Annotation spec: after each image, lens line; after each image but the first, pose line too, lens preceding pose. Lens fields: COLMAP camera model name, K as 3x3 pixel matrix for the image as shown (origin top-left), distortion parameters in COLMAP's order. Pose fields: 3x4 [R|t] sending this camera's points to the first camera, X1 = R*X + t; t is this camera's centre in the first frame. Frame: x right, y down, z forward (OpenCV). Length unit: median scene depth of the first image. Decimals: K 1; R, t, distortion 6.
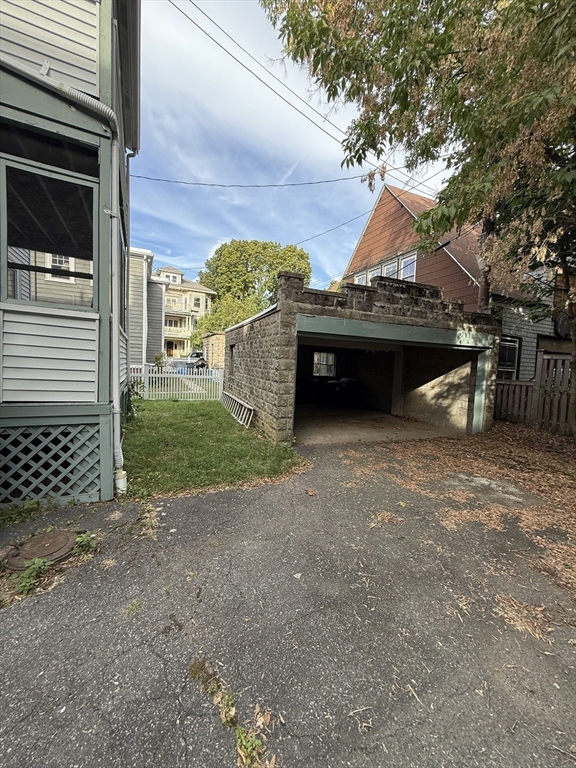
lens RADIAL K [[305.1, 0, 288.0], [0, 305.1, 384.0], [0, 0, 1]] dist [0.001492, 0.000123]
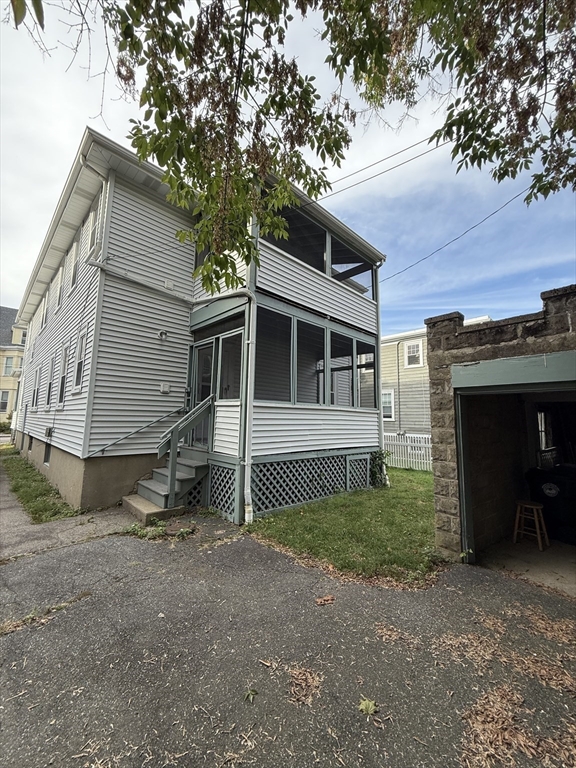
lens RADIAL K [[305.1, 0, 288.0], [0, 305.1, 384.0], [0, 0, 1]] dist [0.001492, 0.000123]
pose [[0.307469, -0.148289, -0.939933, 0.905221], [-0.075759, 0.980832, -0.179523, -0.039627], [0.948537, 0.126406, 0.290342, 0.652701]]
